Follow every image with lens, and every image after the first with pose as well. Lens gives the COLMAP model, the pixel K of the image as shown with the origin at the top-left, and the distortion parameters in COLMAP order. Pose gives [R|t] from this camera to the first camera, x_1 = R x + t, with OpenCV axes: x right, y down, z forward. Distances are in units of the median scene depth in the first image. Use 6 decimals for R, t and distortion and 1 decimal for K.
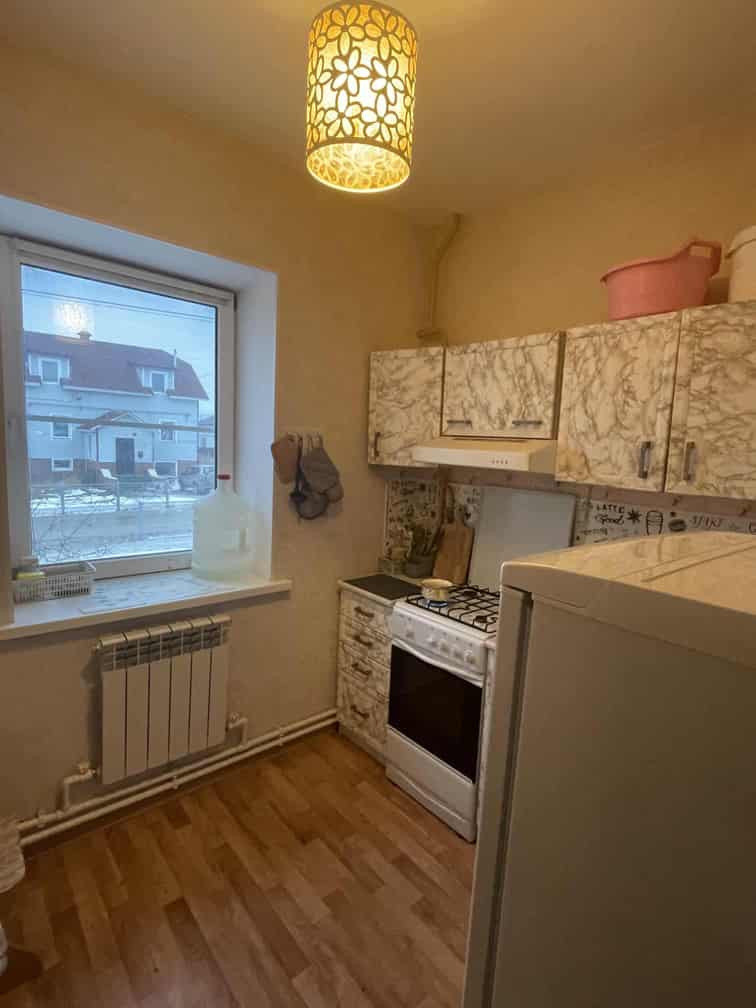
lens RADIAL K [[507.2, 0, 378.0], [0, 507.2, 504.0], [0, 0, 1]] dist [0.002028, 0.000264]
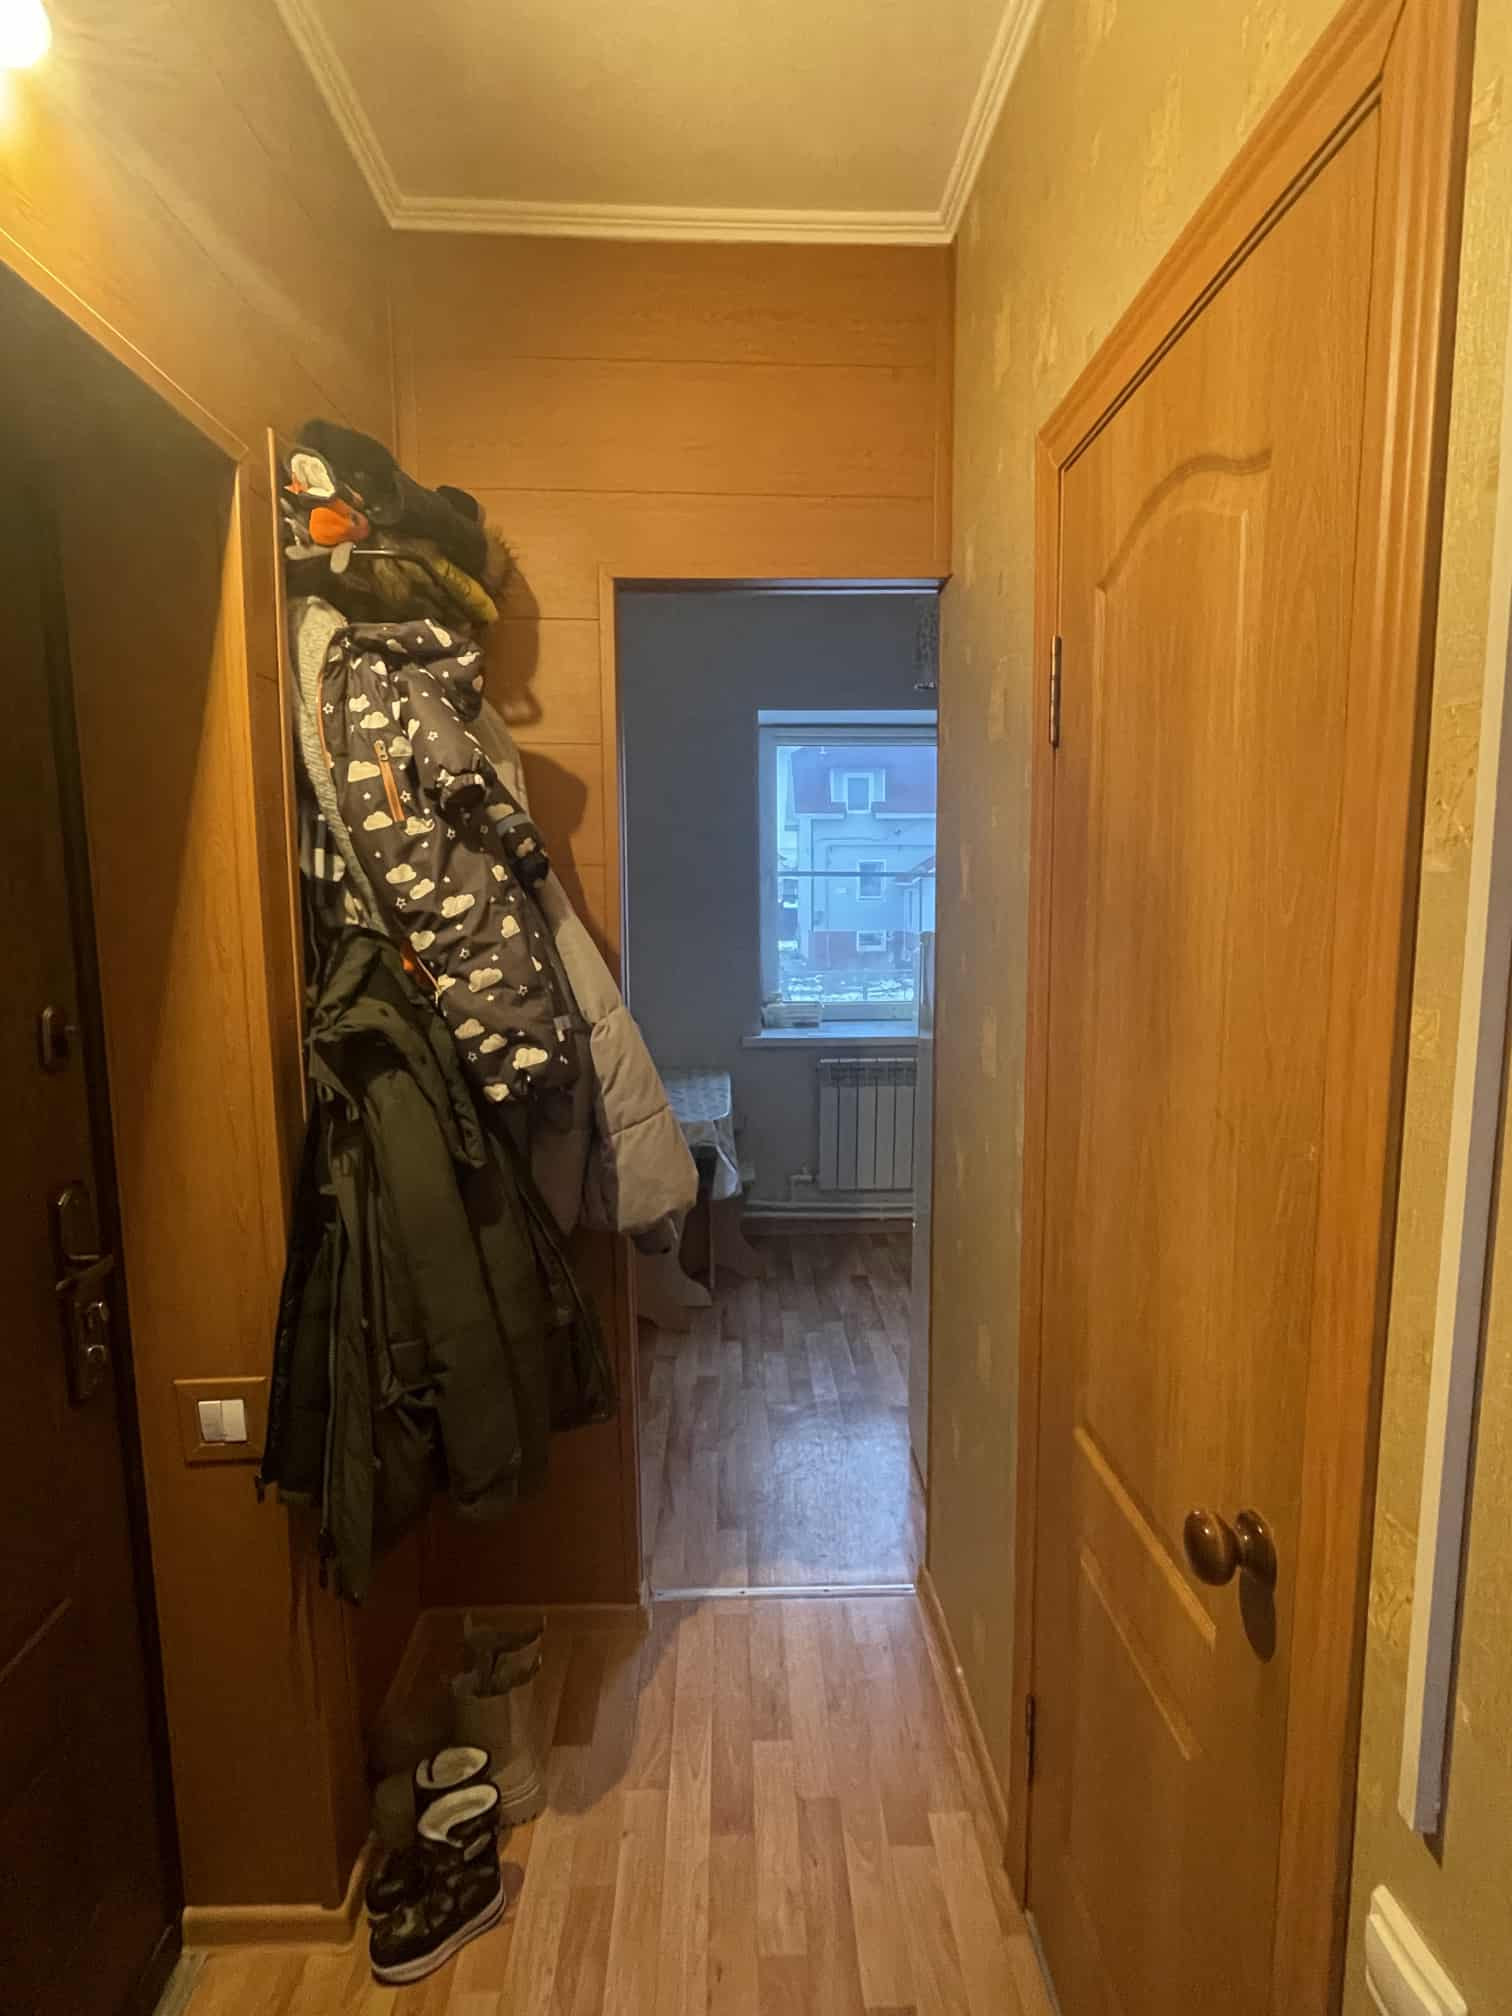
lens RADIAL K [[1014.5, 0, 756.0], [0, 1014.5, 1008.0], [0, 0, 1]] dist [0.002028, 0.000264]
pose [[0.779432, 0.023731, -0.626037, 0.710515], [-0.030766, 0.999527, -0.000416, 0.138490], [0.625730, 0.019584, 0.779794, -0.812777]]
